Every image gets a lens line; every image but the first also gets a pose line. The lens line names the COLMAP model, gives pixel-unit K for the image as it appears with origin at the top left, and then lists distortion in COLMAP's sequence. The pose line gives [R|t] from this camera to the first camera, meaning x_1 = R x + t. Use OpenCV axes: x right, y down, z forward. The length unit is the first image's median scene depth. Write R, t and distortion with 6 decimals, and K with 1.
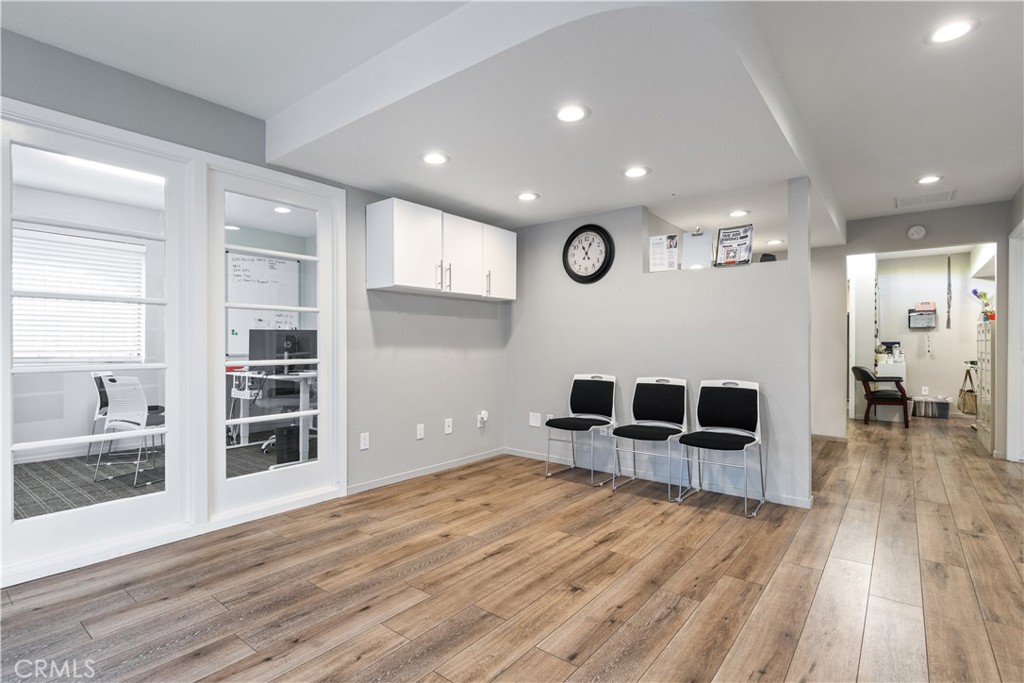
lens RADIAL K [[497.9, 0, 512.0], [0, 497.9, 341.5], [0, 0, 1]] dist [-0.001925, -0.000587]
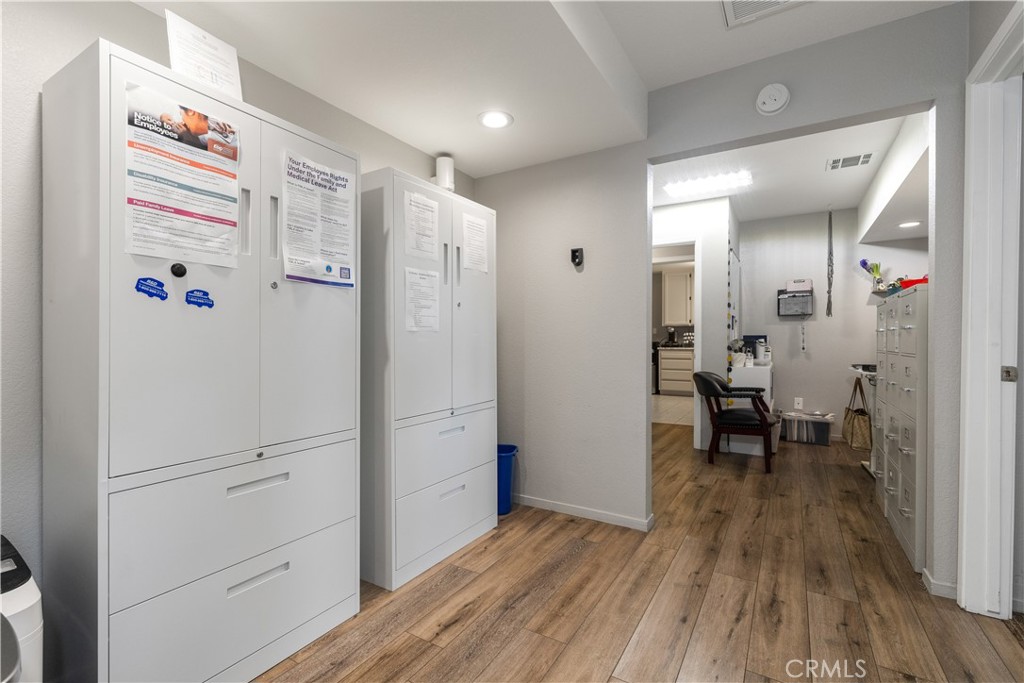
lens RADIAL K [[463.6, 0, 506.5], [0, 463.6, 342.6], [0, 0, 1]] dist [0.003032, 0.000346]
pose [[0.993052, -0.004058, 0.117604, 0.299934], [0.003084, 0.999959, 0.008458, 0.004080], [-0.117633, -0.008036, 0.993025, 0.346105]]
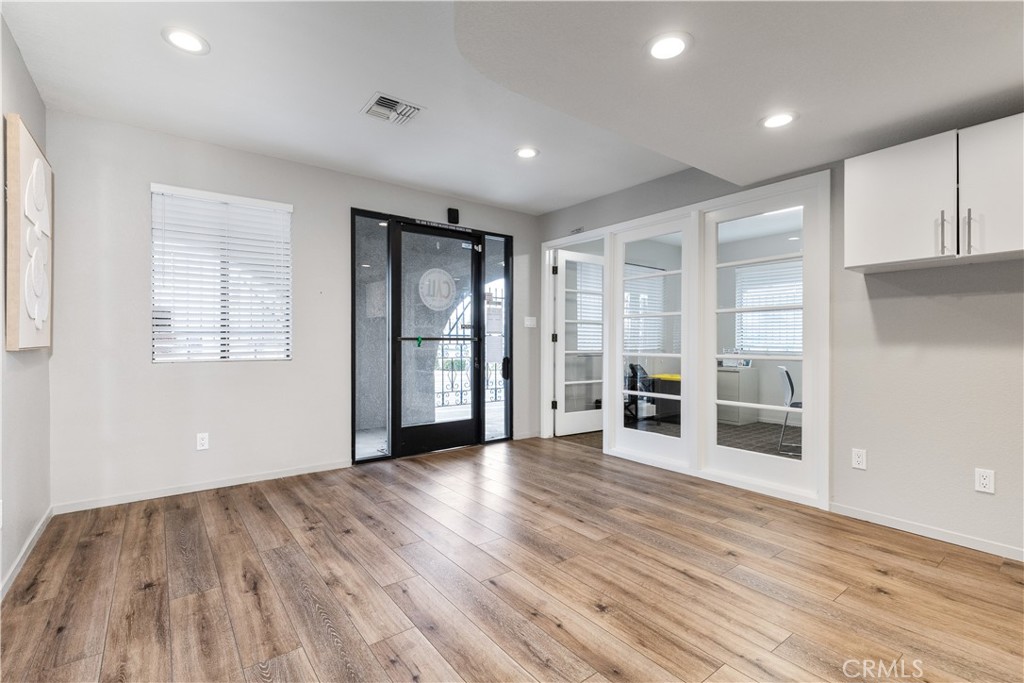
lens RADIAL K [[463.6, 0, 506.5], [0, 463.6, 342.6], [0, 0, 1]] dist [0.003032, 0.000346]
pose [[-0.253971, 0.000310, -0.967212, 1.083411], [0.000348, 1.000000, 0.000229, 0.012236], [0.967212, -0.000279, -0.253971, 1.140448]]
